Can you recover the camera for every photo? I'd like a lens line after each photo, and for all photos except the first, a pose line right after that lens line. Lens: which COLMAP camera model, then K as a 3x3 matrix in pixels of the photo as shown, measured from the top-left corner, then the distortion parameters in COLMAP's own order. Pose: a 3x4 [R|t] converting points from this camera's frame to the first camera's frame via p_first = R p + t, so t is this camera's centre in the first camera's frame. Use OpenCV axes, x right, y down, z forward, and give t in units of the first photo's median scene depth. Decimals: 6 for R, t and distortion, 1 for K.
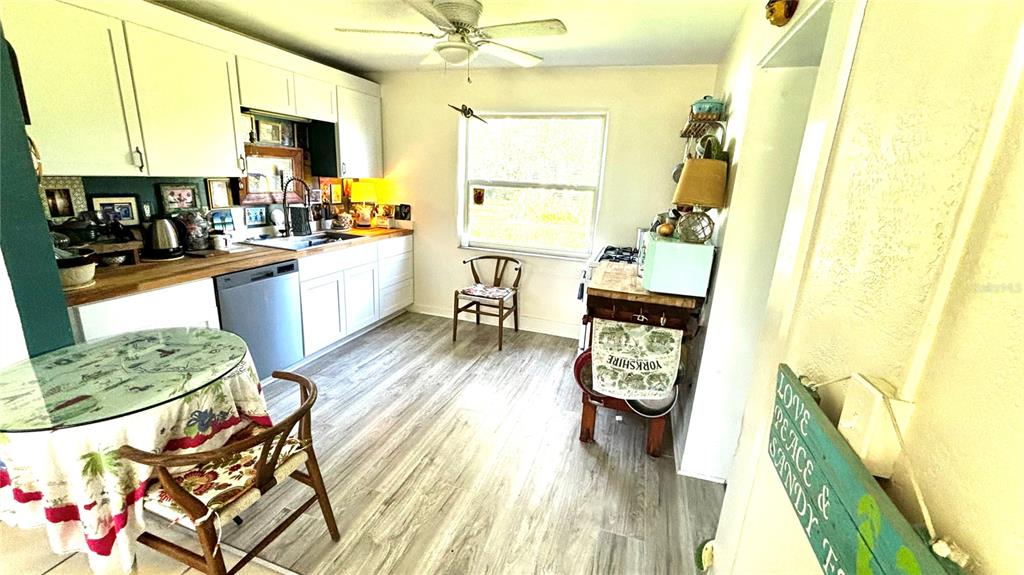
lens RADIAL K [[412.7, 0, 507.5], [0, 412.7, 284.7], [0, 0, 1]] dist [0.002312, -0.000903]
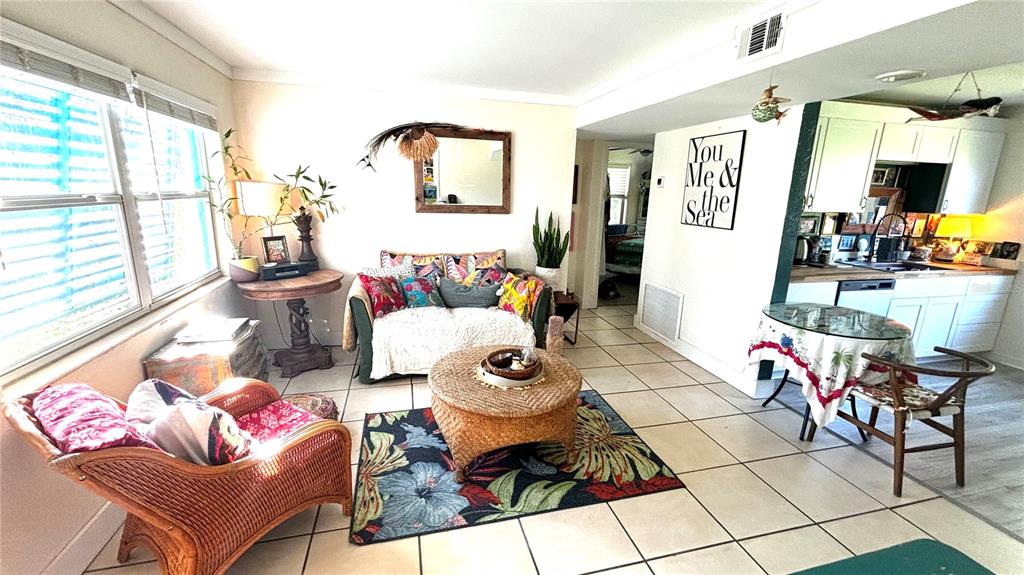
lens RADIAL K [[412.7, 0, 511.0], [0, 412.7, 284.0], [0, 0, 1]] dist [0.002312, -0.000903]
pose [[0.543416, 0.150783, -0.825811, -0.118774], [-0.215550, 0.975817, 0.036333, 0.148490], [0.811318, 0.158259, 0.562776, -0.587943]]
